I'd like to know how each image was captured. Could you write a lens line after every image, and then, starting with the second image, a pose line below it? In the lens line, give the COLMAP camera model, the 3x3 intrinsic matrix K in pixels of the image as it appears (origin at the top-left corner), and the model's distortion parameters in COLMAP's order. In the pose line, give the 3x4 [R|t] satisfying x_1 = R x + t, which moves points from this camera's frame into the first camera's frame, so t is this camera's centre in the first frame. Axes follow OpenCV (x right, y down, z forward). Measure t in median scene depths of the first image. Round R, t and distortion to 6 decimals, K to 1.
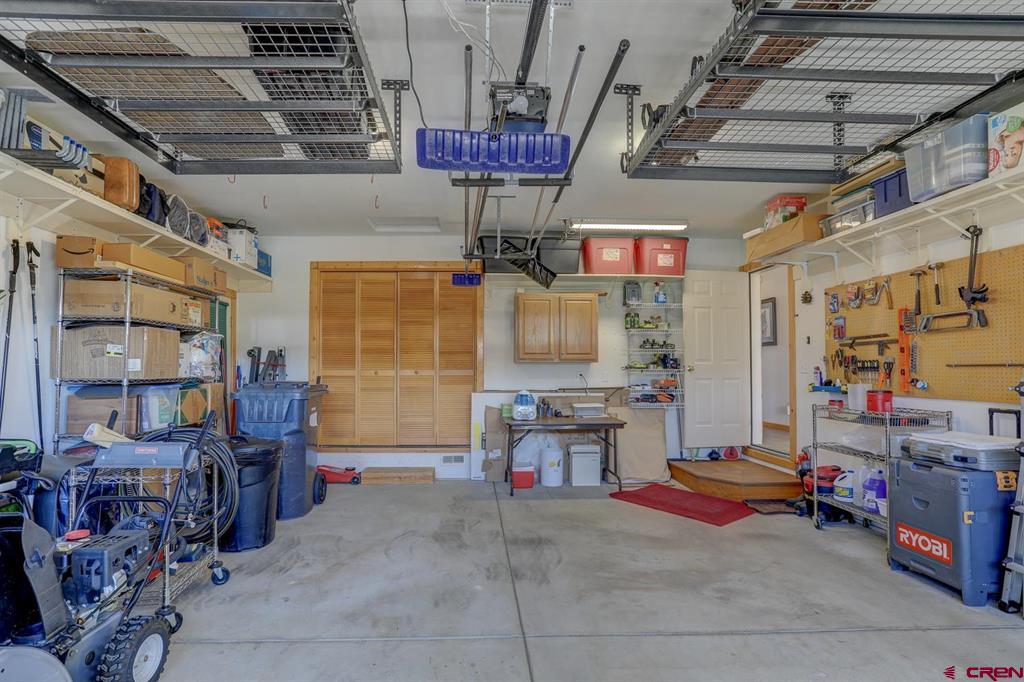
lens RADIAL K [[488.0, 0, 511.7], [0, 488.0, 338.0], [0, 0, 1]] dist [-0.071615, 0.037008]
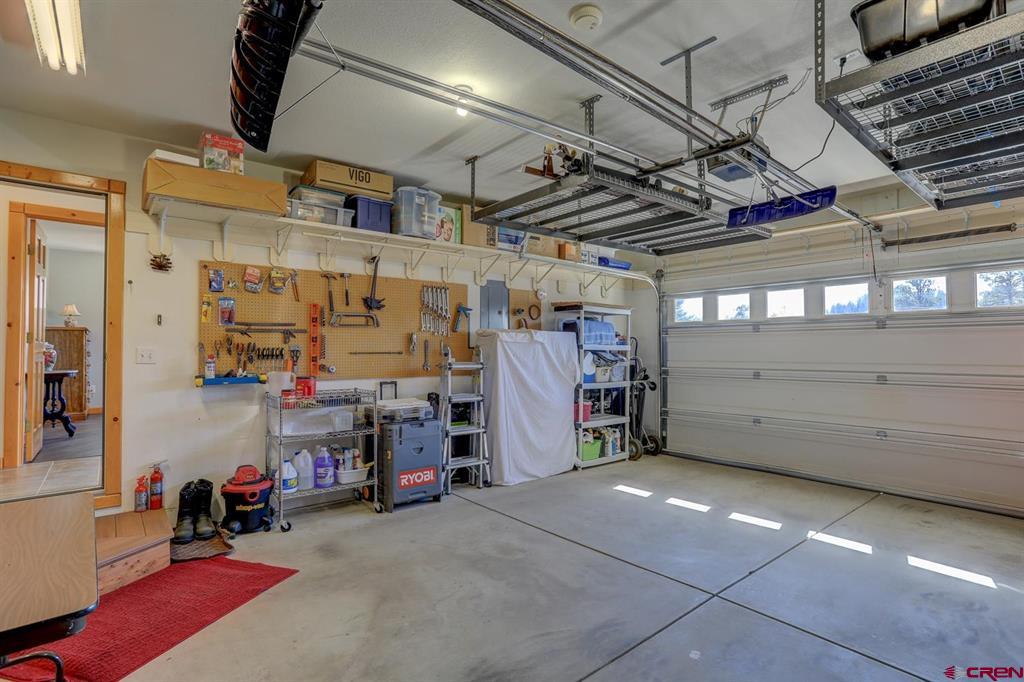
lens RADIAL K [[488.0, 0, 511.7], [0, 488.0, 338.0], [0, 0, 1]] dist [-0.071615, 0.037008]
pose [[-0.554630, 0.017031, 0.831923, -0.389892], [-0.049765, 0.997322, -0.053595, 0.058633], [-0.830608, -0.071126, -0.552297, 1.220459]]
